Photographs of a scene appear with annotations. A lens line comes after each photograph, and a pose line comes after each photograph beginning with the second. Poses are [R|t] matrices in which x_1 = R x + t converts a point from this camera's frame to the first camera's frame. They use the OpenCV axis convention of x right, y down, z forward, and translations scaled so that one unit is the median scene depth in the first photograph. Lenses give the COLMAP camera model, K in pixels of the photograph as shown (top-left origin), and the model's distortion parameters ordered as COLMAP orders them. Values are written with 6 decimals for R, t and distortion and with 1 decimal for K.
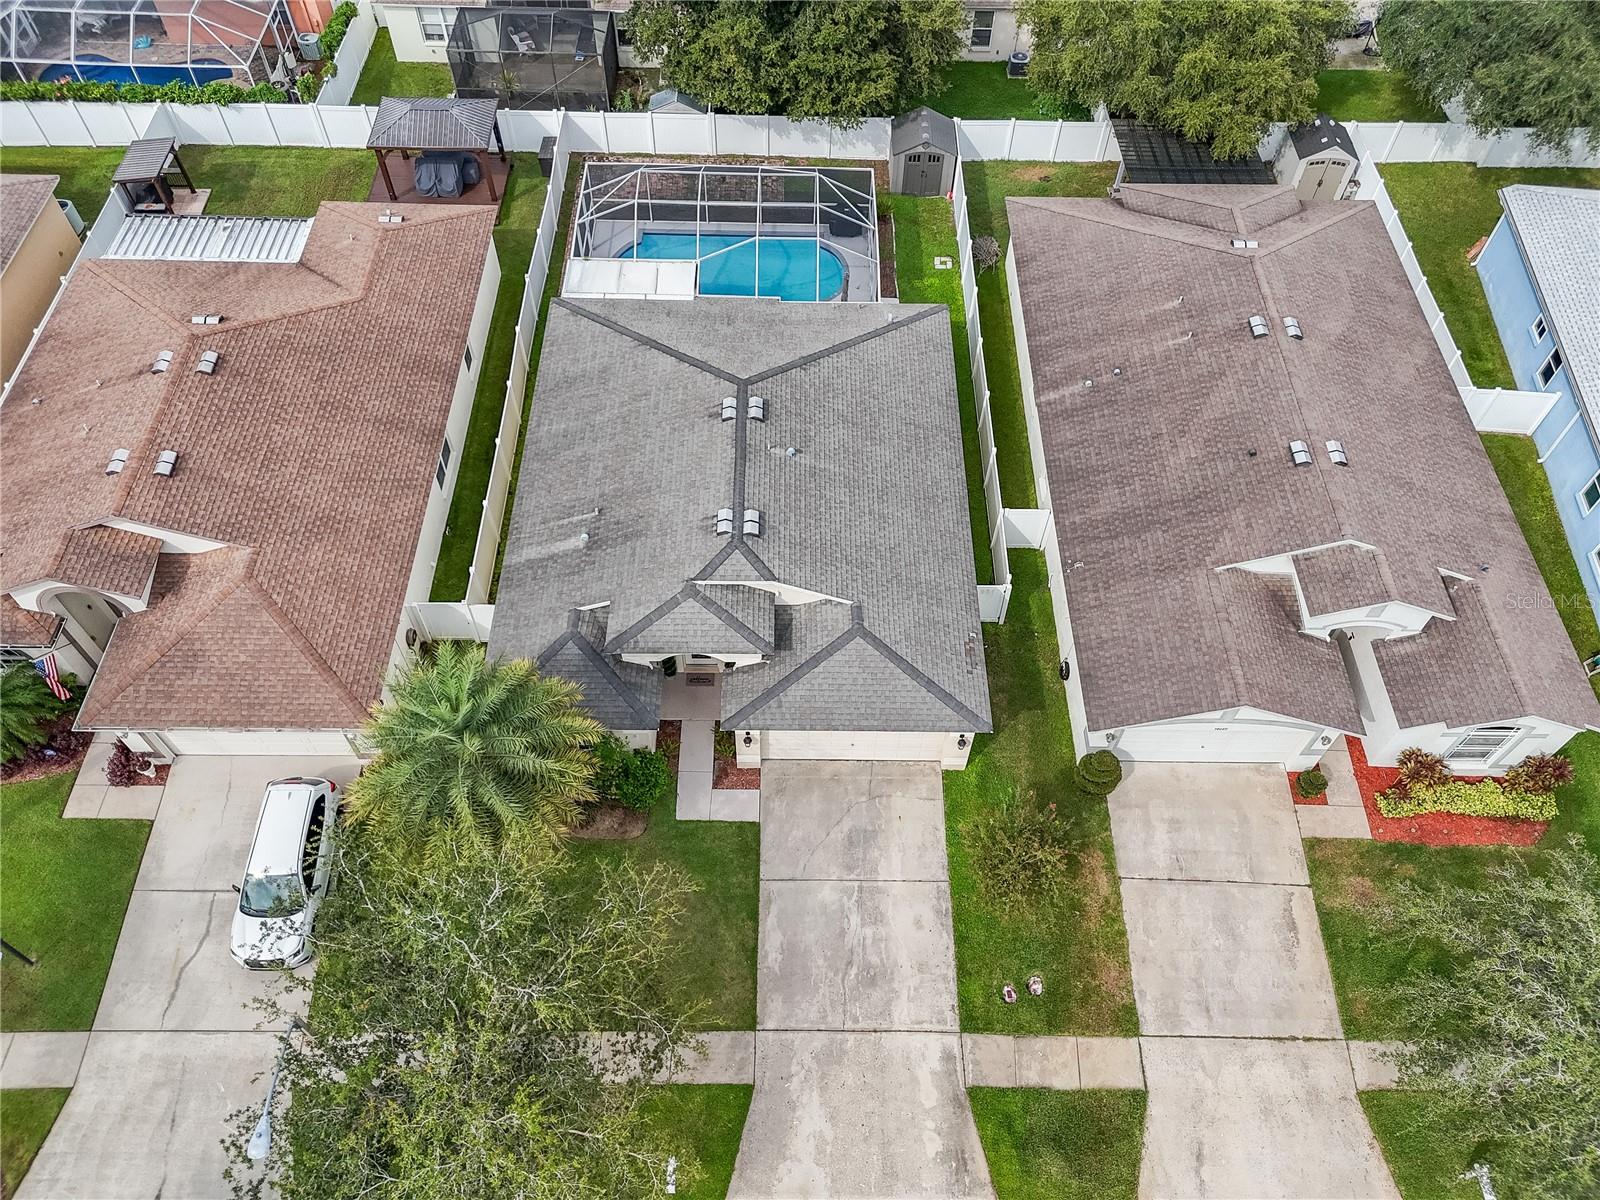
lens RADIAL K [[1161.8, 0, 800.0], [0, 1161.8, 600.0], [0, 0, 1]] dist [0.068421, -0.059891]
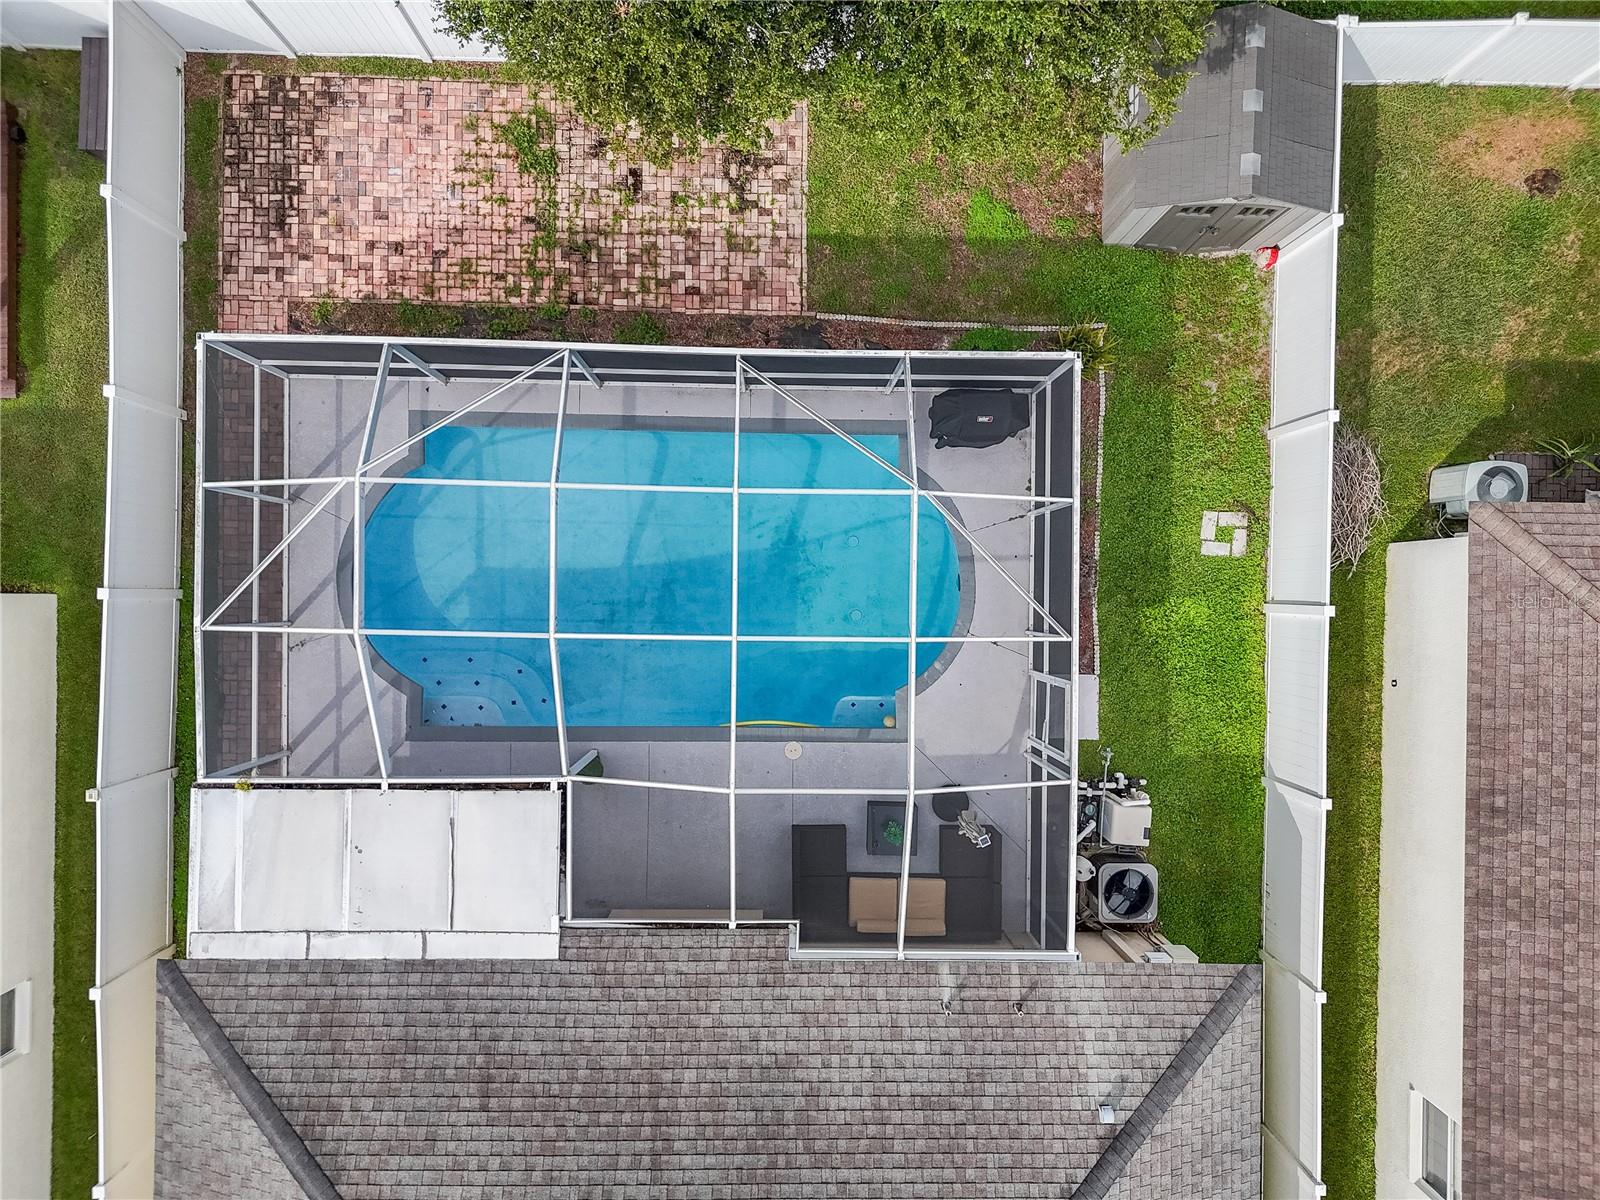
lens RADIAL K [[1161.8, 0, 800.0], [0, 1161.8, 600.0], [0, 0, 1]] dist [0.068421, -0.059891]
pose [[0.999941, 0.010706, 0.002060, -0.023664], [-0.009926, 0.815786, 0.578269, -0.725836], [0.004511, -0.578255, 0.815844, 1.001922]]
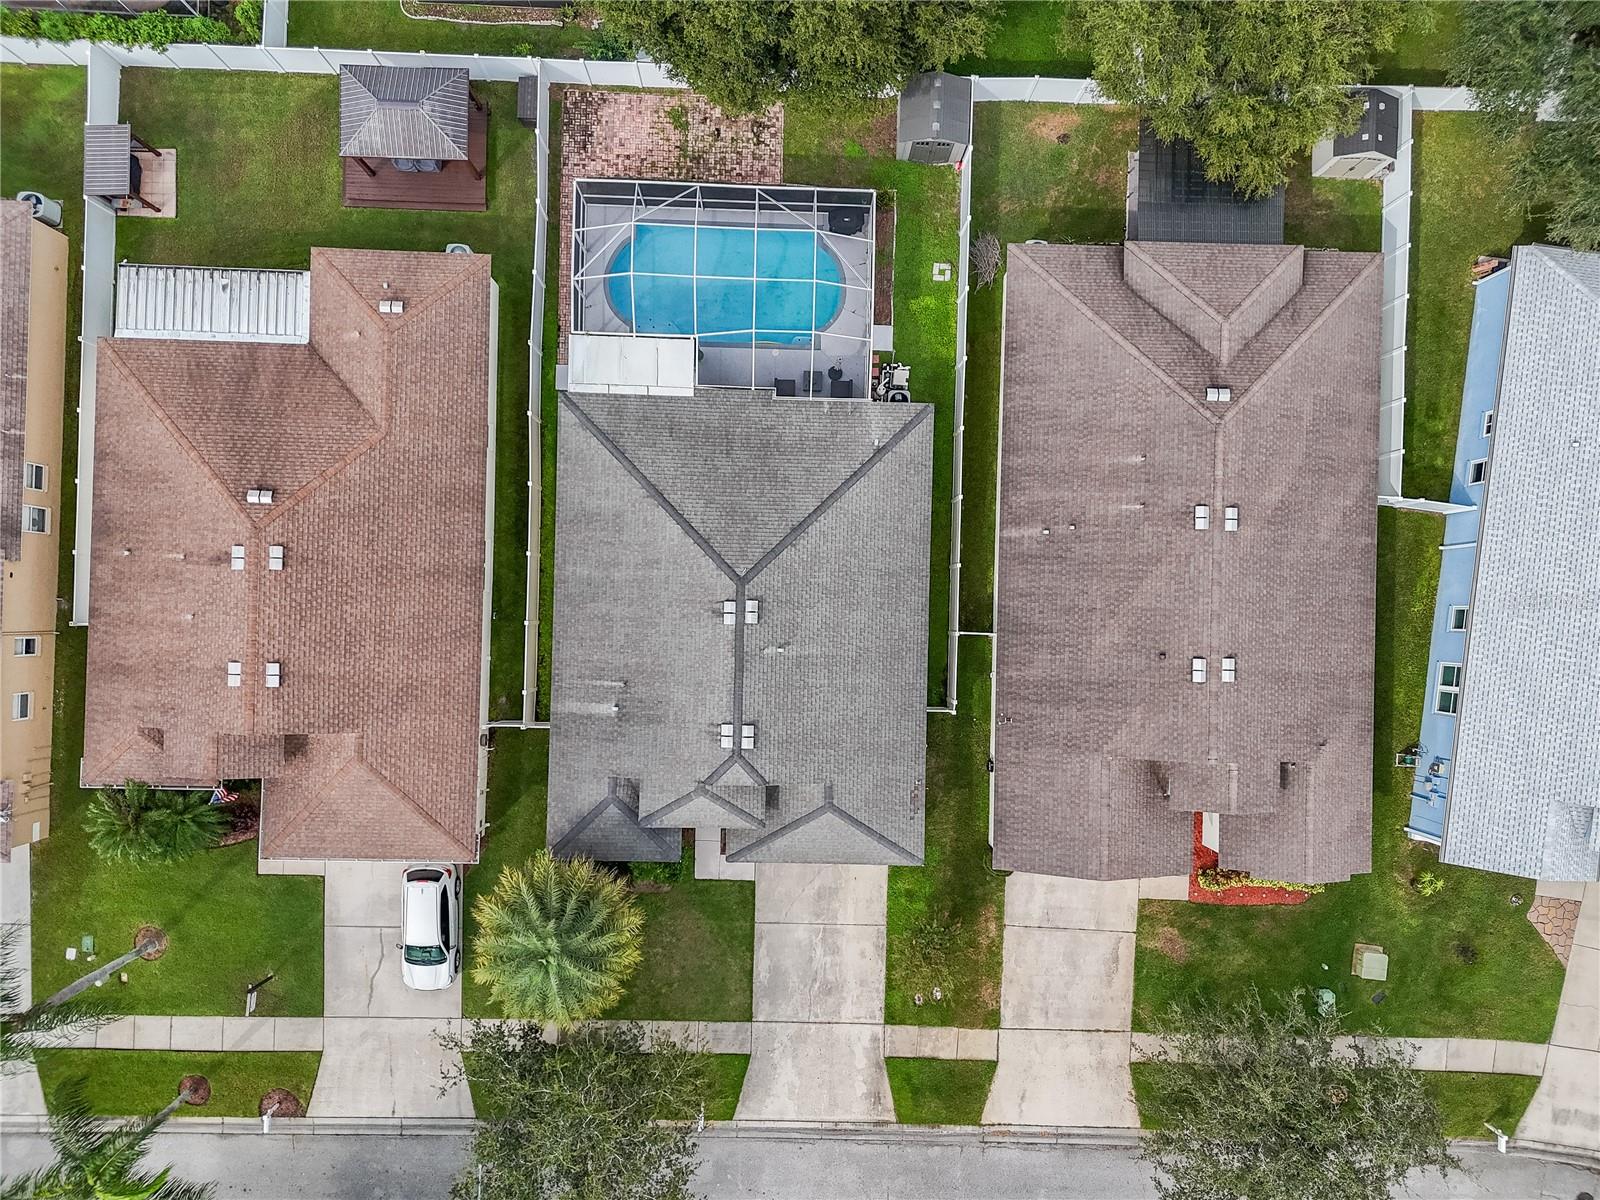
lens RADIAL K [[1166.2, 0, 800.0], [0, 1166.2, 600.0], [0, 0, 1]] dist [0.087174, -0.116097]
pose [[0.999746, 0.022250, 0.003612, 0.007238], [-0.020421, 0.826158, 0.563069, -0.914182], [0.009544, -0.562999, 0.826402, 0.028923]]
